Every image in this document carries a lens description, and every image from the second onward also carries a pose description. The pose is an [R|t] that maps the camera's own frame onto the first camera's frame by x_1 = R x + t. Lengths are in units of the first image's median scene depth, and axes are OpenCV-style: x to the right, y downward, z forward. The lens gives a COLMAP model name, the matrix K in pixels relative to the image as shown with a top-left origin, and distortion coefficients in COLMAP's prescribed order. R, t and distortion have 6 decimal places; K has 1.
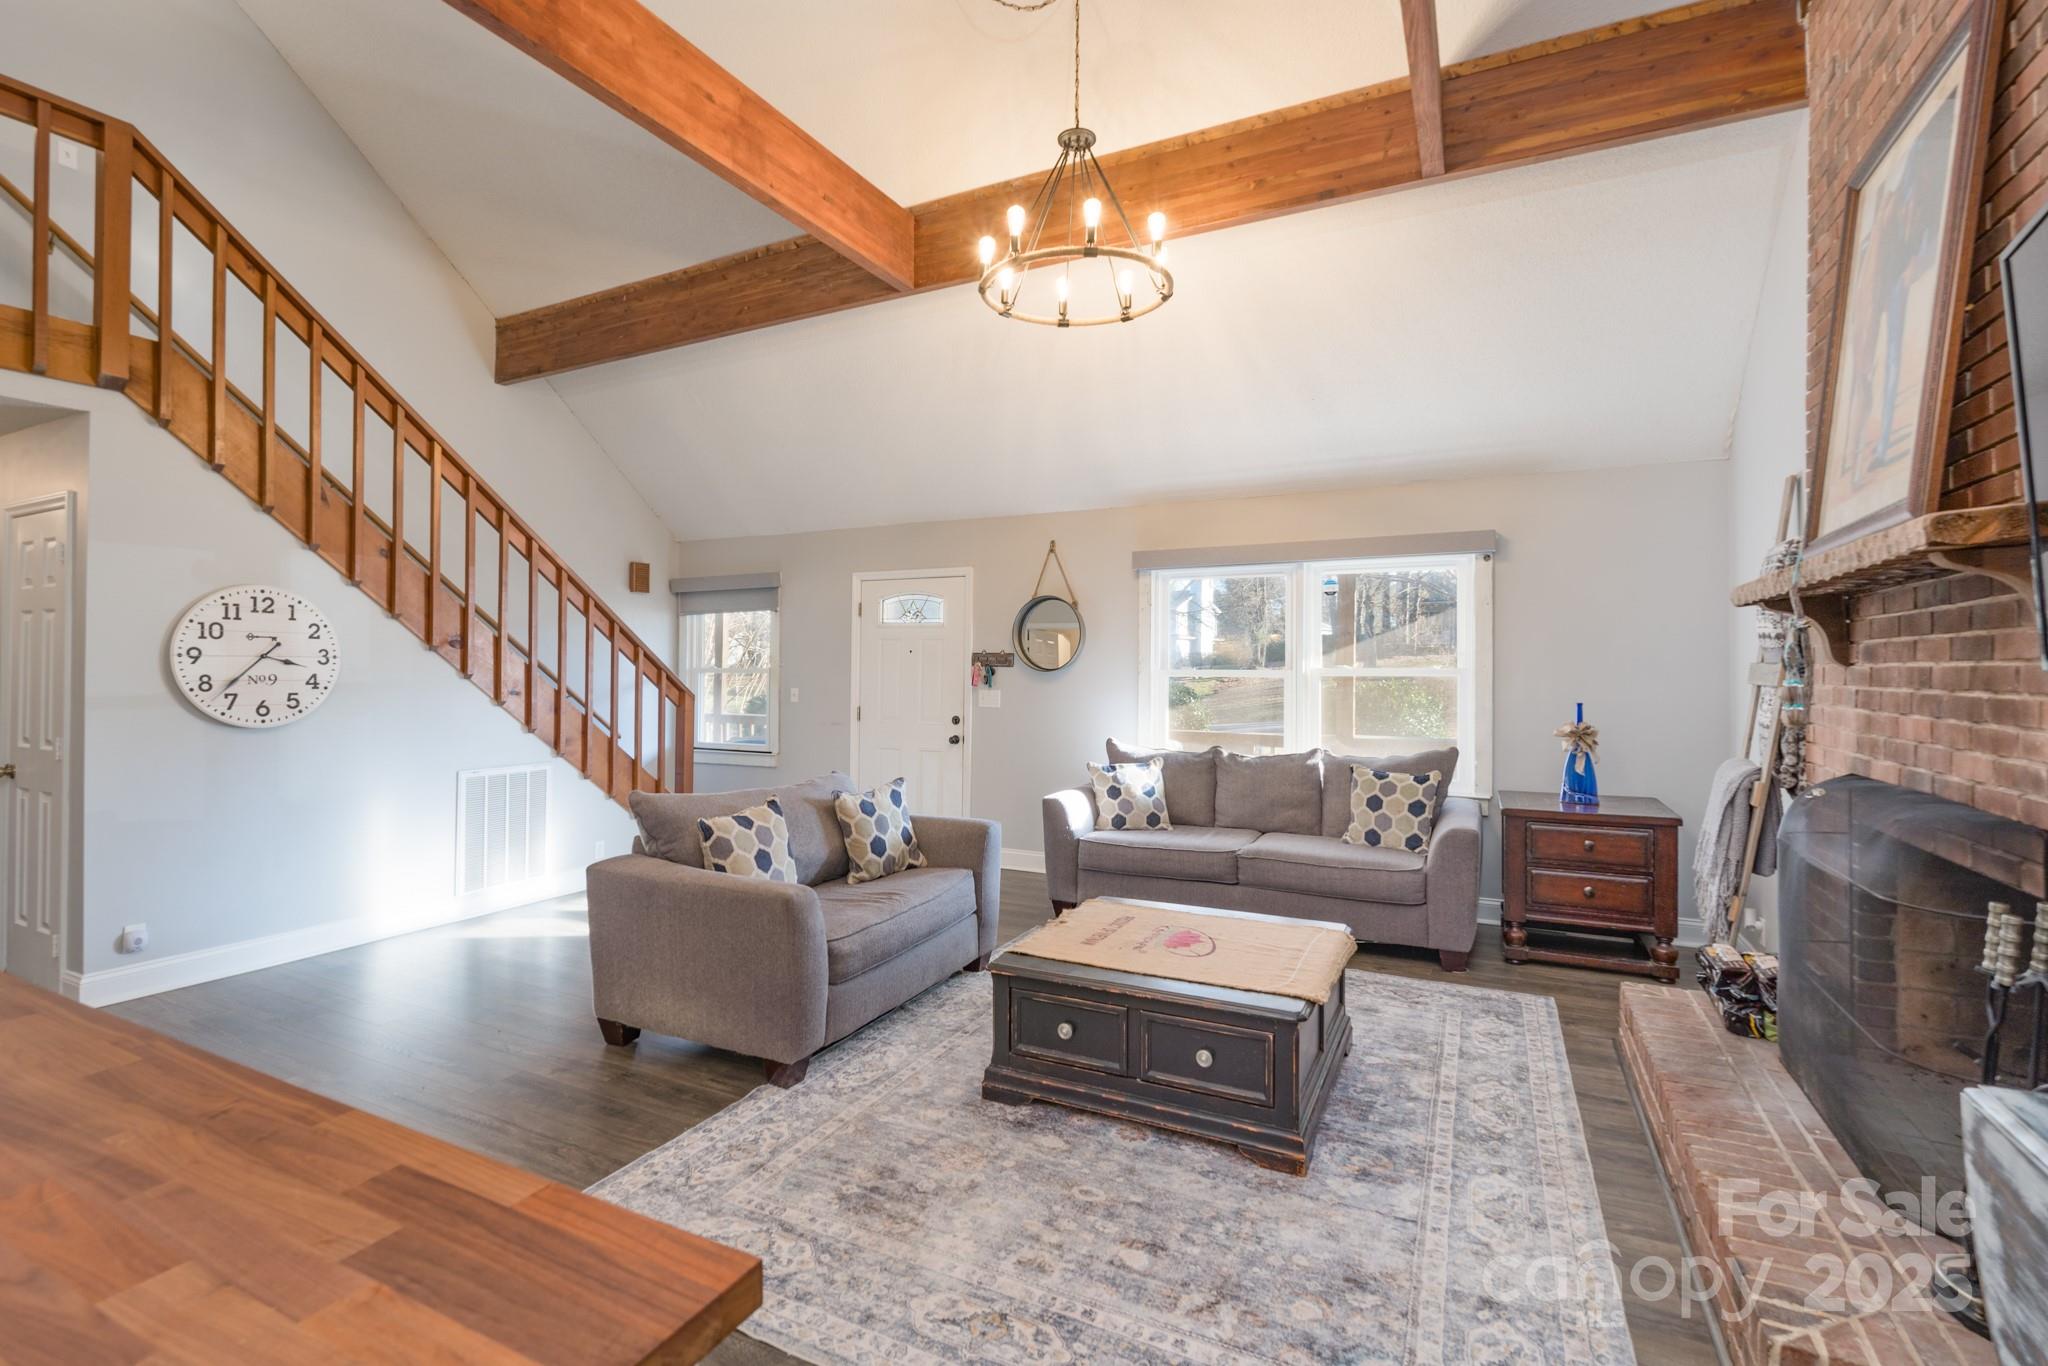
lens RADIAL K [[929.7, 0, 1018.6], [0, 929.7, 659.4], [0, 0, 1]] dist [-0.003478, 0.000499]
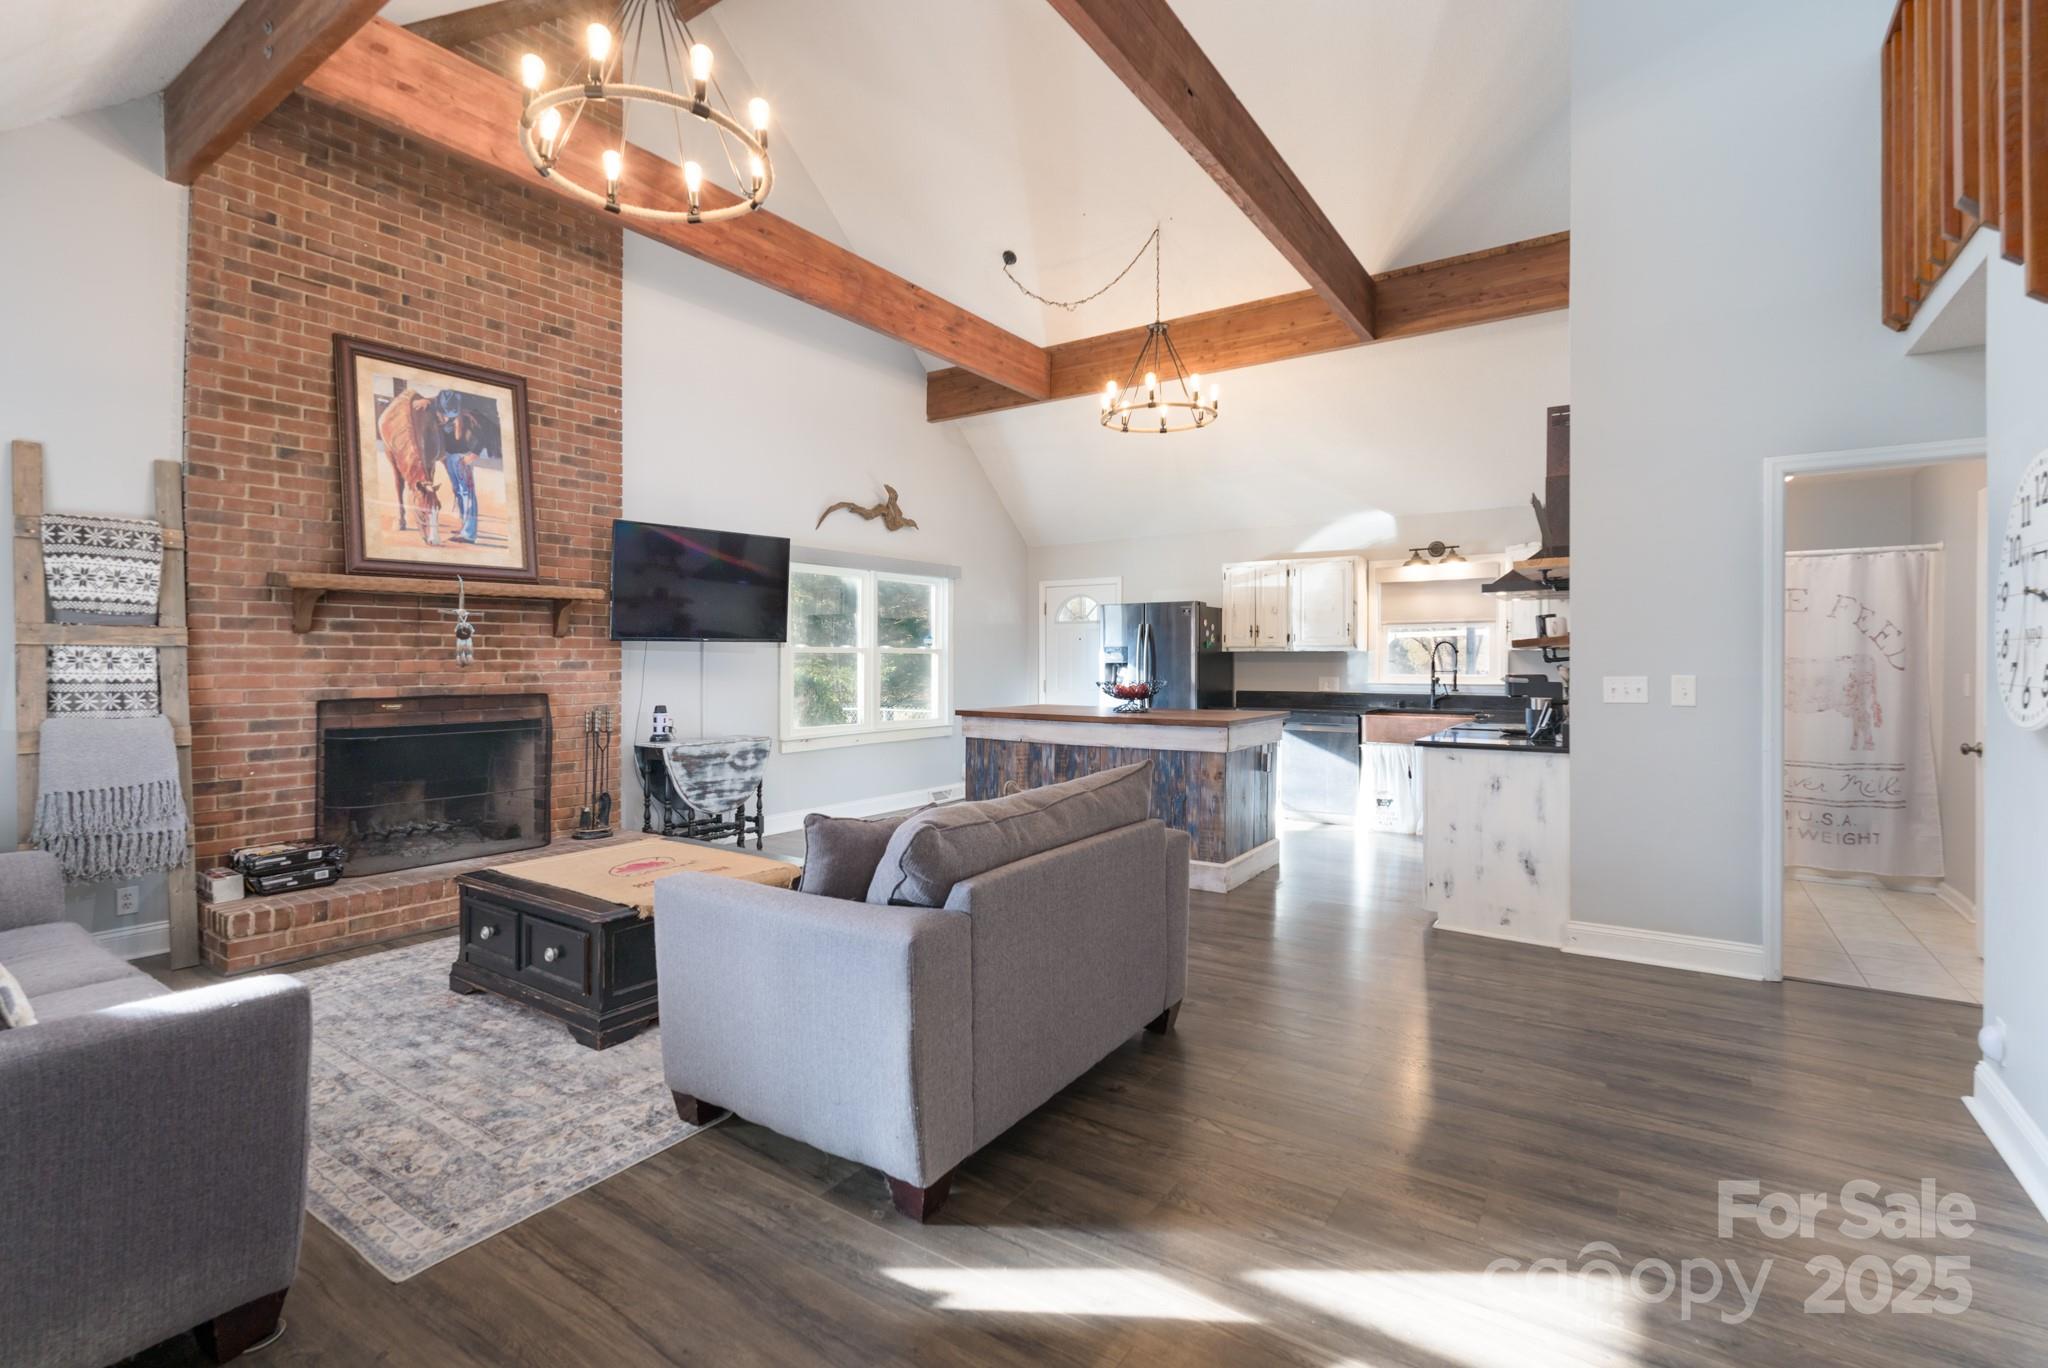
lens RADIAL K [[929.7, 0, 1016.5], [0, 929.7, 663.8], [0, 0, 1]] dist [-0.003478, 0.000499]
pose [[-0.991173, -0.004238, 0.132506, -0.325532], [-0.004718, 0.999983, -0.003302, 0.038736], [-0.132489, -0.003898, -0.991177, 1.556848]]
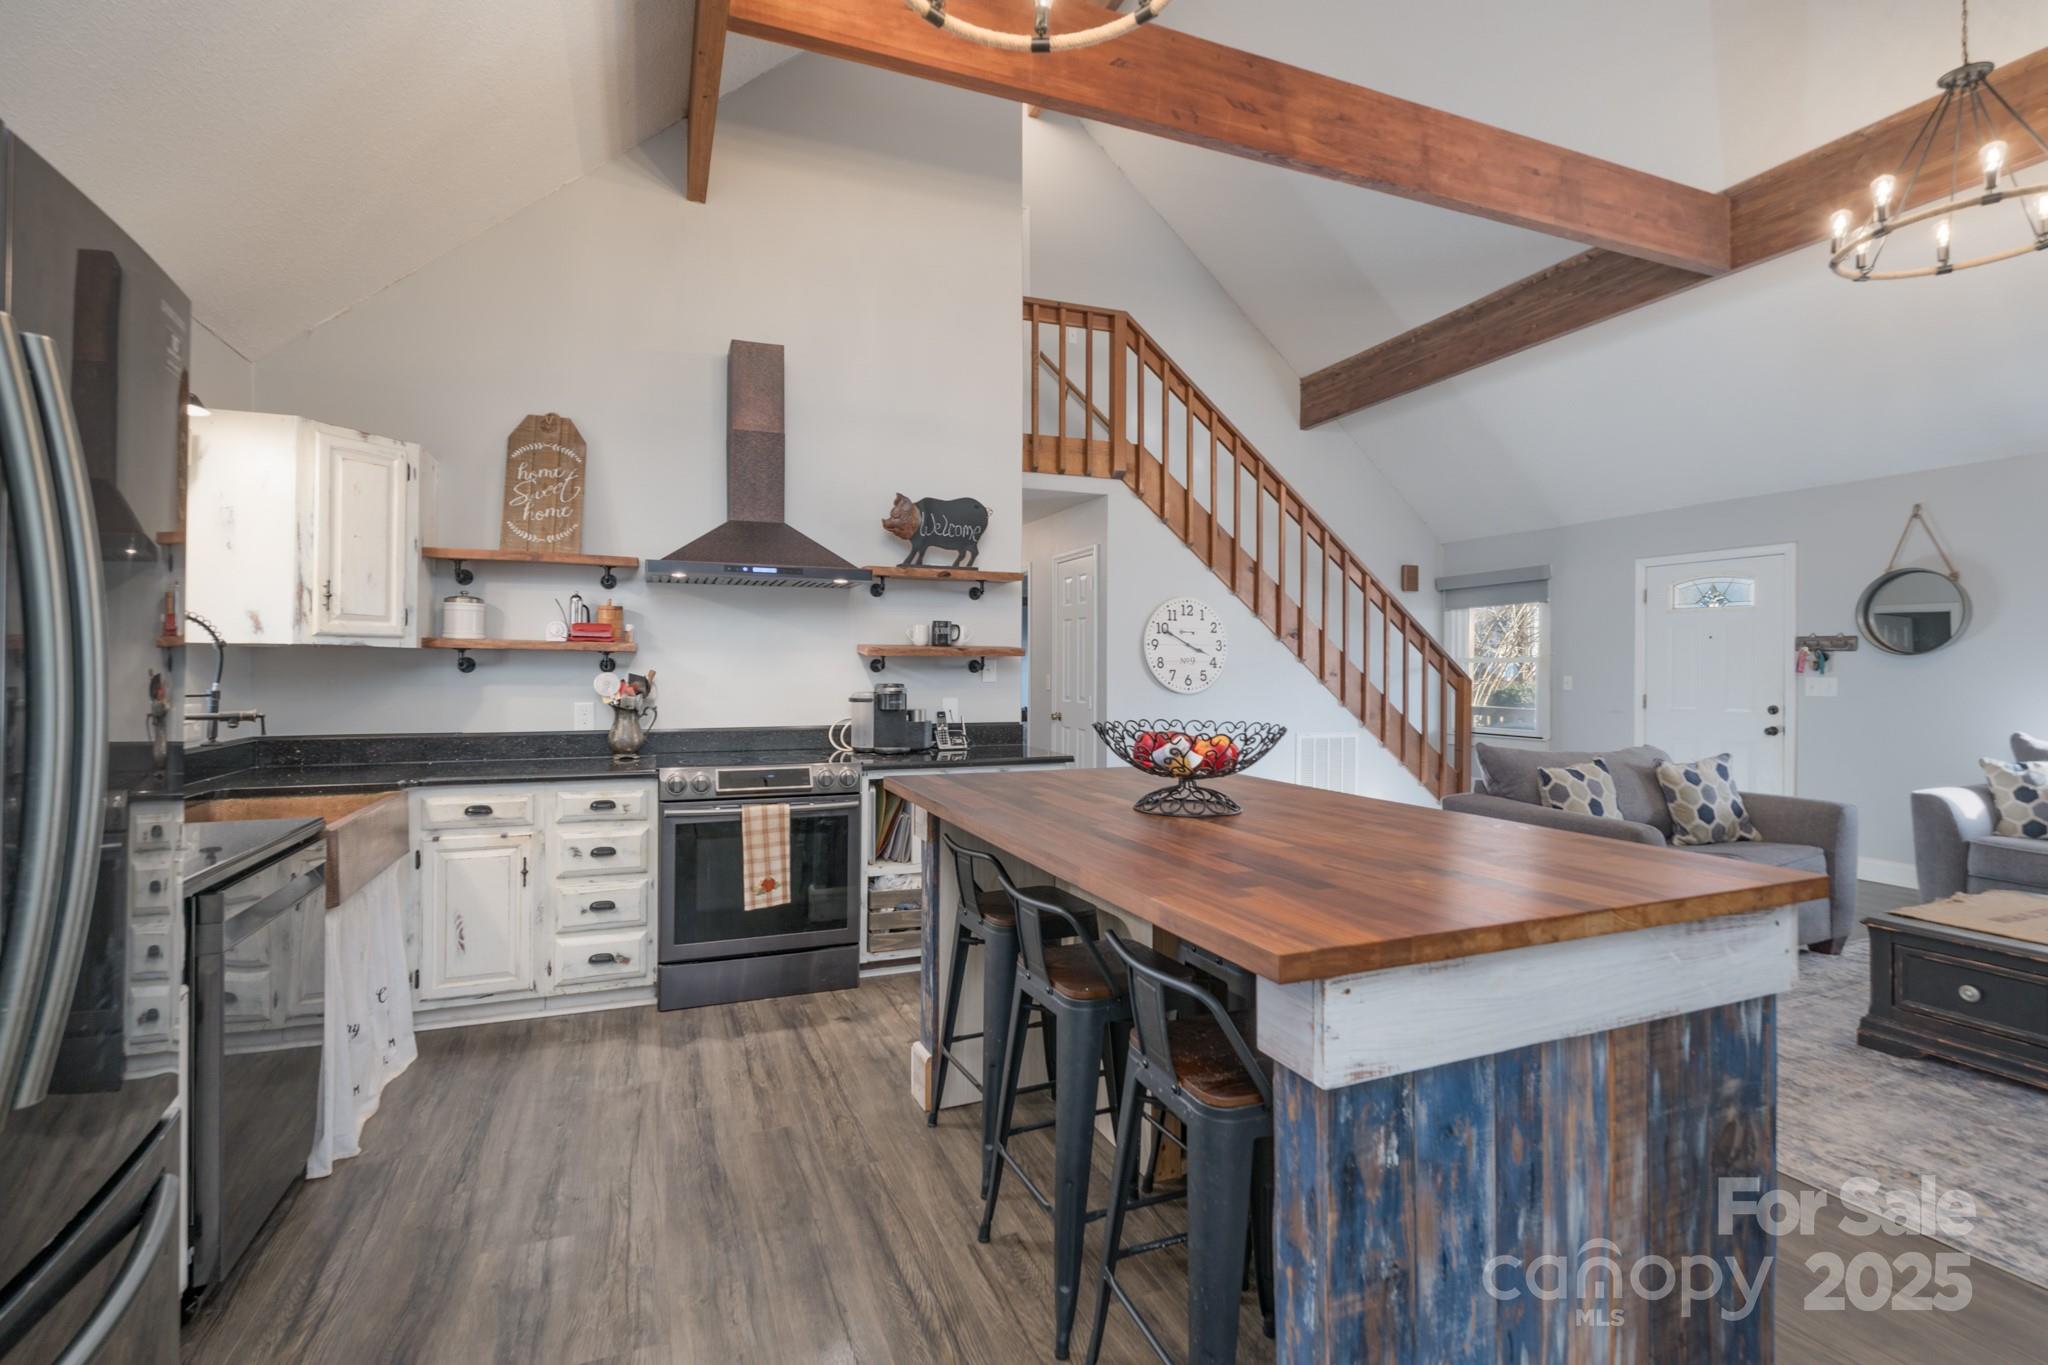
lens RADIAL K [[929.7, 0, 1020.6], [0, 929.7, 658.3], [0, 0, 1]] dist [-0.003478, 0.000499]
pose [[0.756680, -0.007089, -0.653748, -0.046485], [0.004271, 0.999973, -0.005900, 0.025144], [0.653772, 0.001672, 0.756690, -0.290317]]
